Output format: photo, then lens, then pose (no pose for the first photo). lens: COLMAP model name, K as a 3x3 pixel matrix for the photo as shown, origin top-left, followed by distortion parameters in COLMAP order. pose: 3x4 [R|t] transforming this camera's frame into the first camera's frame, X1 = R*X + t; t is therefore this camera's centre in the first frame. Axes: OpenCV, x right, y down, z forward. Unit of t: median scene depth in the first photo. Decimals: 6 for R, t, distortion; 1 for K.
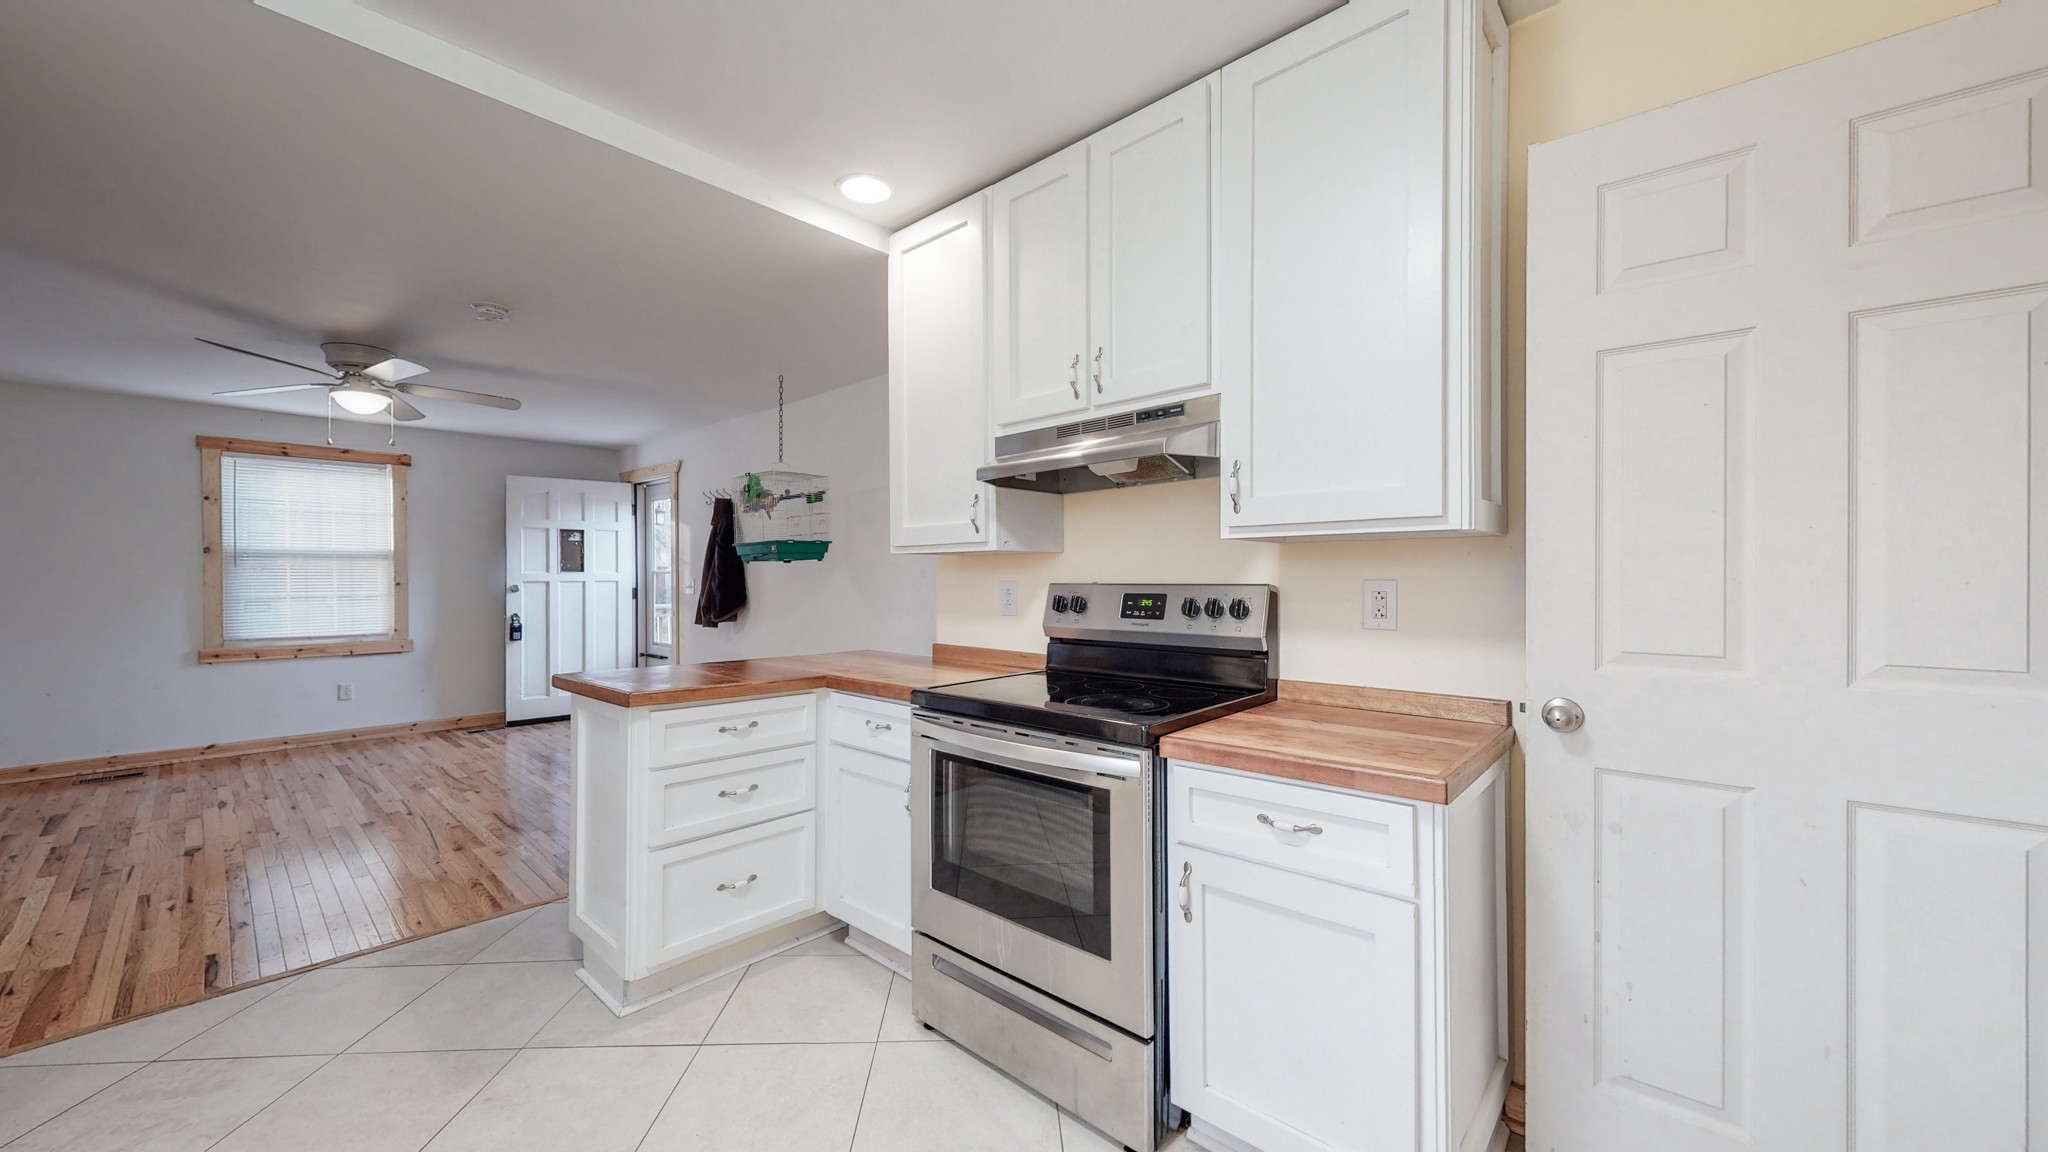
lens RADIAL K [[750.7, 0, 1024.2], [0, 750.7, 579.0], [0, 0, 1]] dist [0.000282, 0.000120]
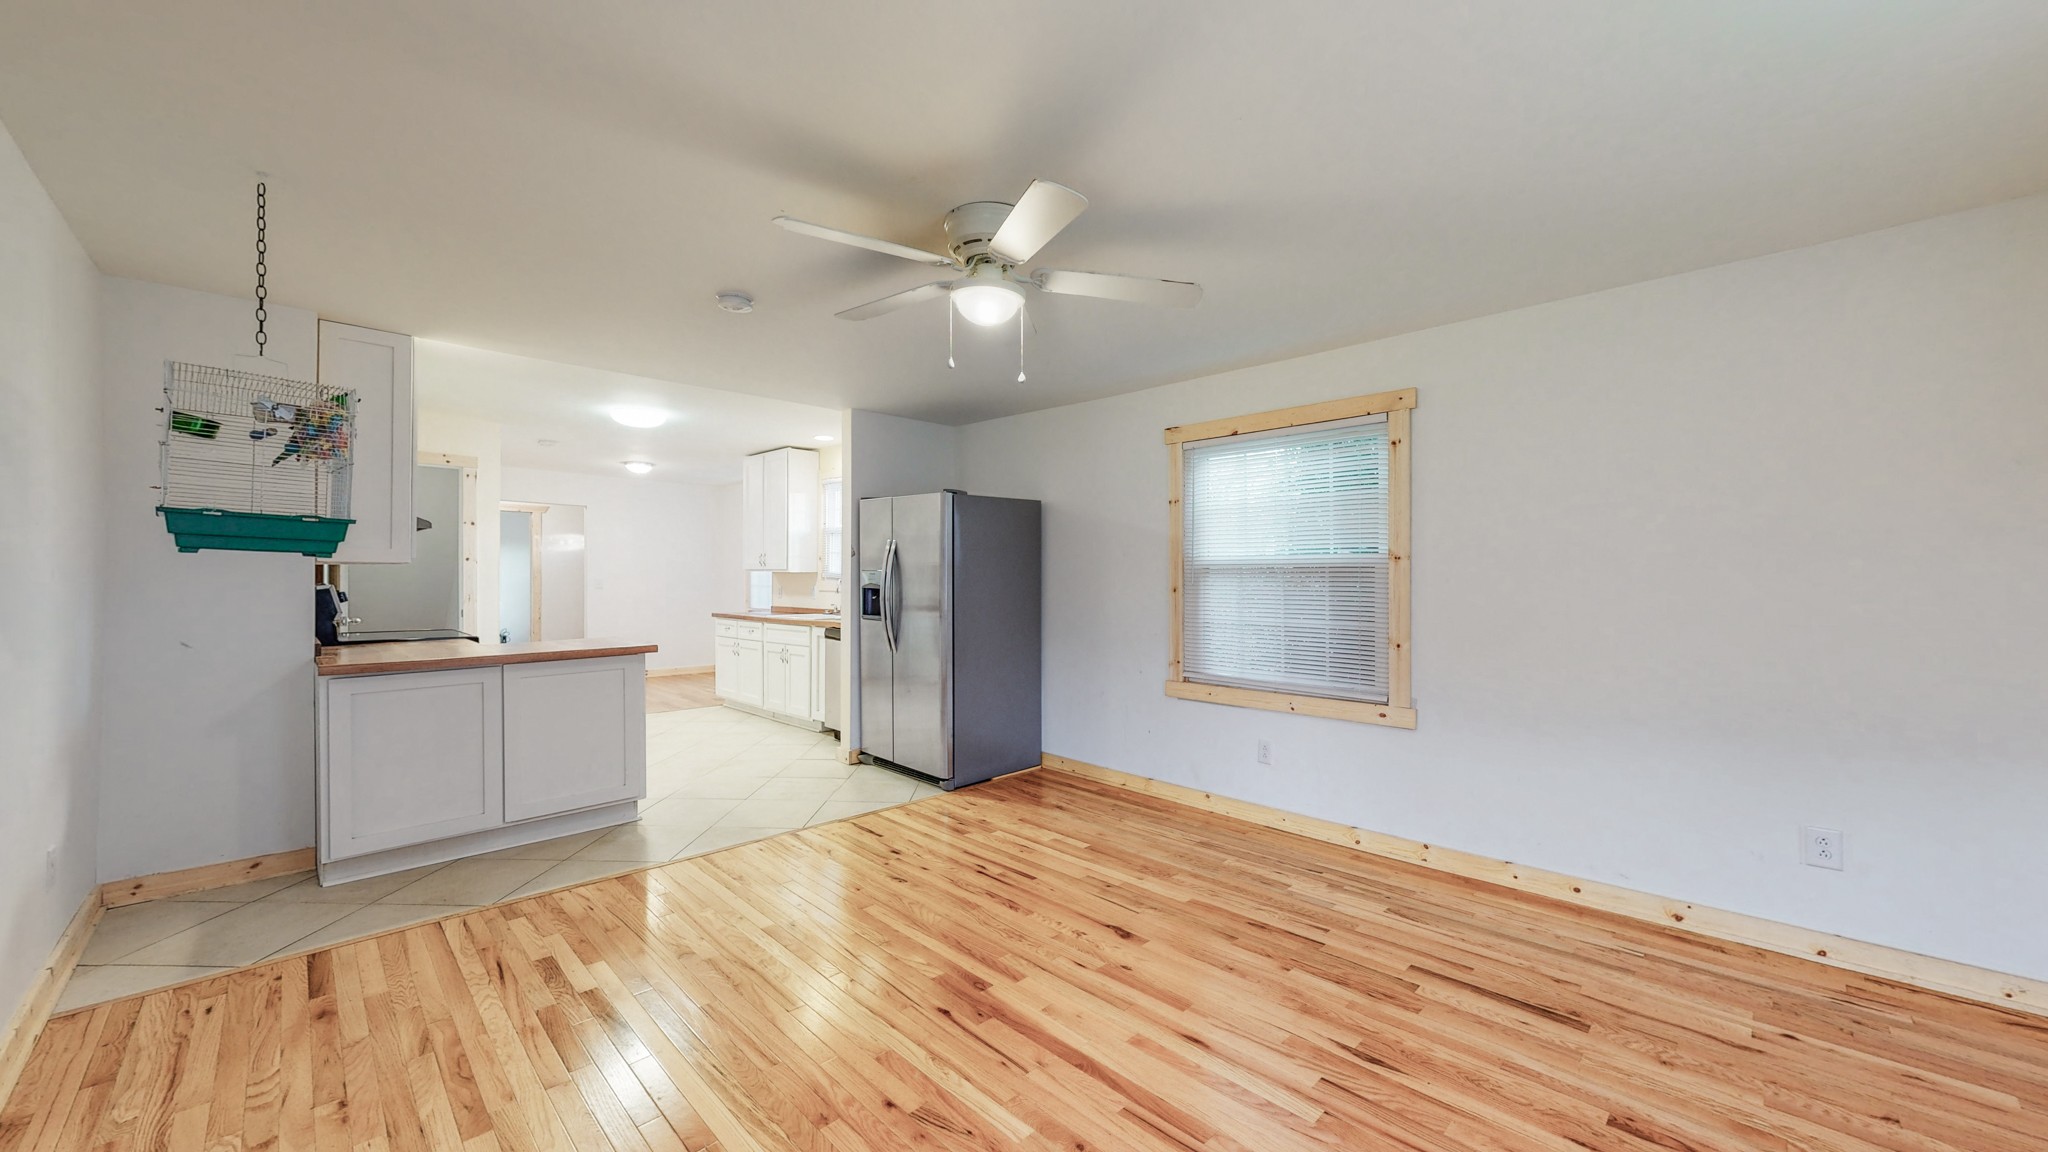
lens RADIAL K [[750.7, 0, 1024.2], [0, 750.7, 579.0], [0, 0, 1]] dist [0.000282, 0.000120]
pose [[-0.998644, -0.001297, 0.052038, -0.966163], [-0.001148, 0.999995, 0.002892, -0.009251], [-0.052042, 0.002828, -0.998641, 1.654512]]
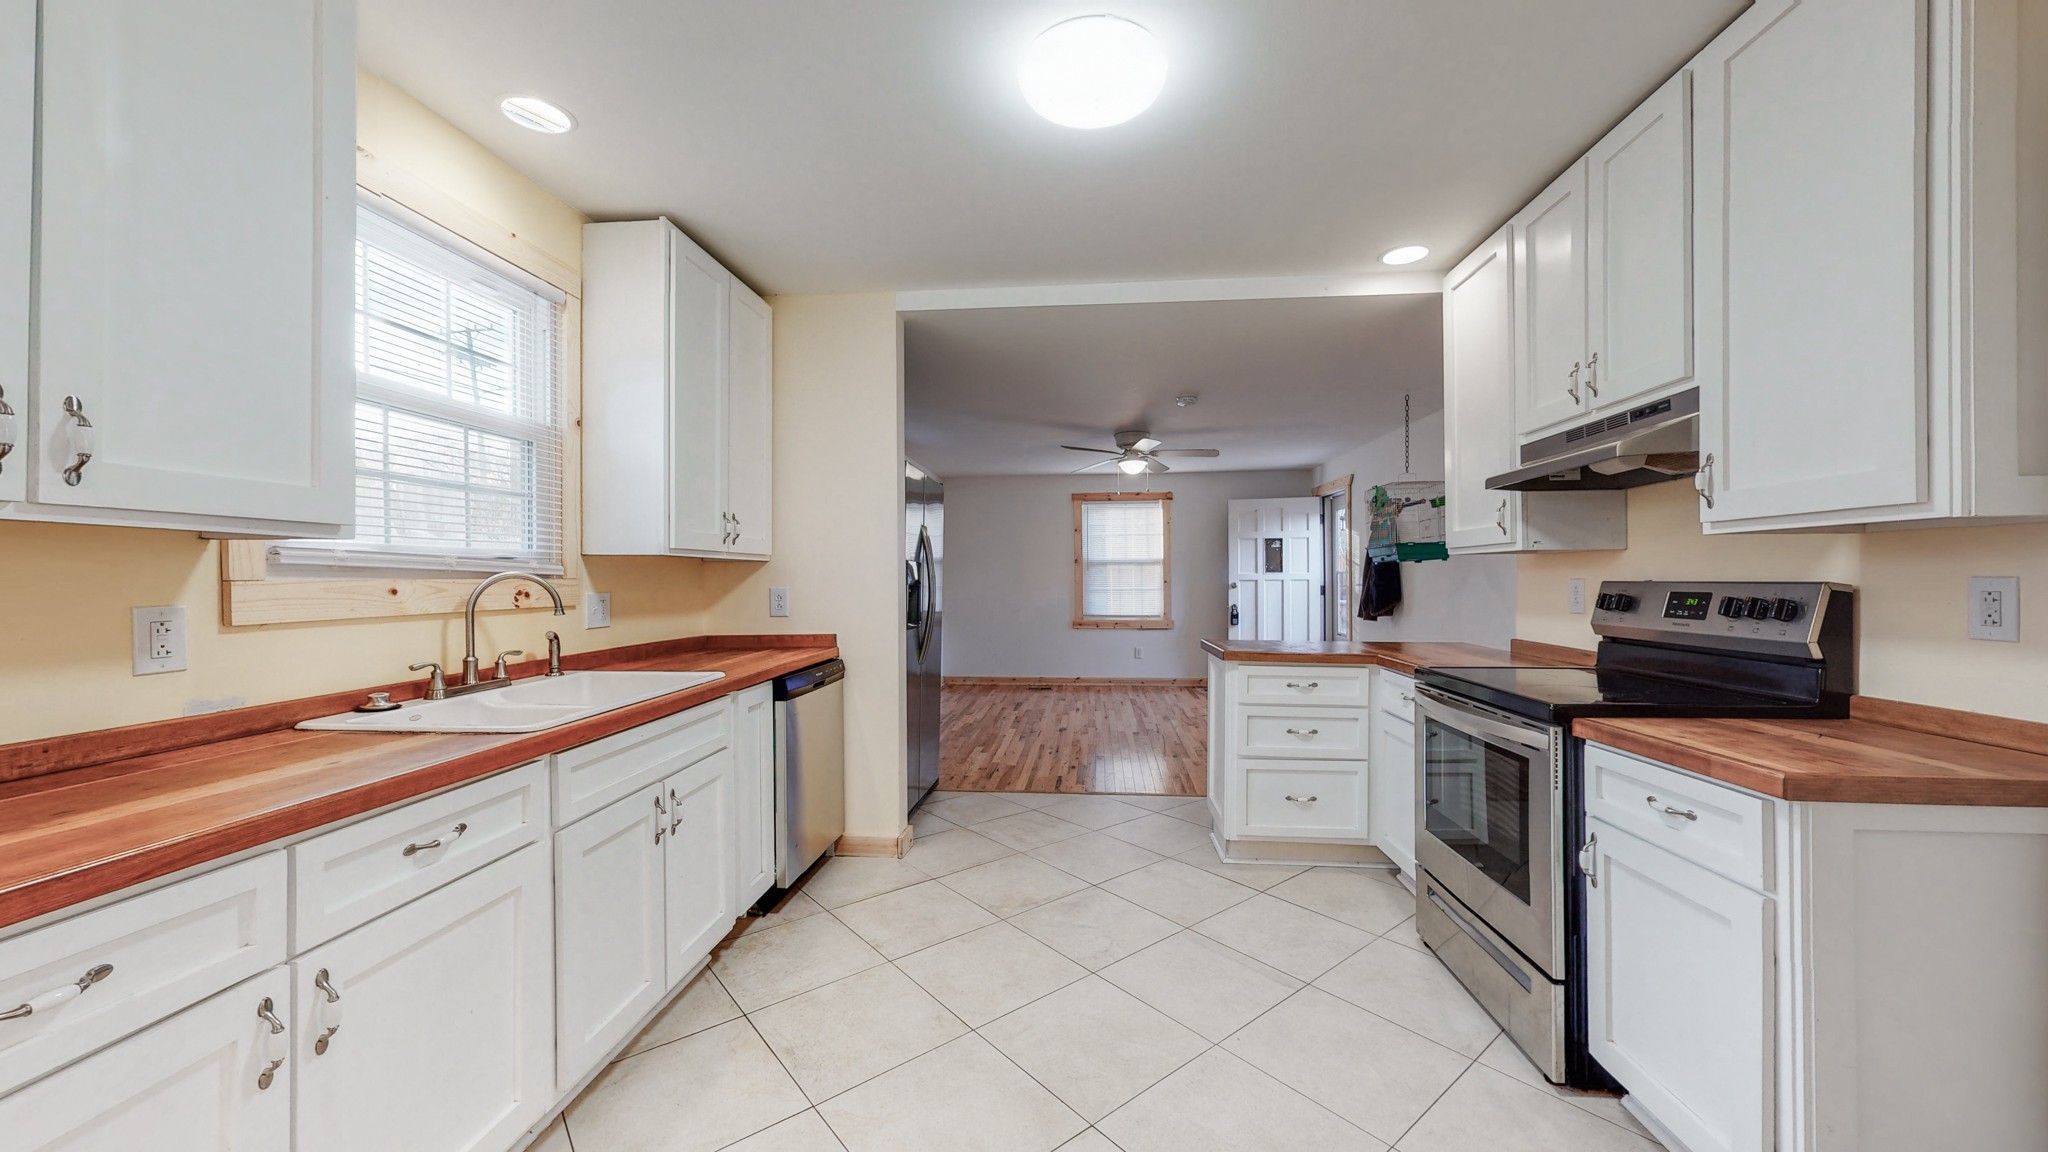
lens RADIAL K [[750.7, 0, 1024.2], [0, 750.7, 579.0], [0, 0, 1]] dist [0.000282, 0.000120]
pose [[0.600980, -0.000310, -0.799264, 0.253091], [0.000923, 1.000000, 0.000306, 0.001380], [0.799263, -0.000921, 0.600980, -0.140767]]
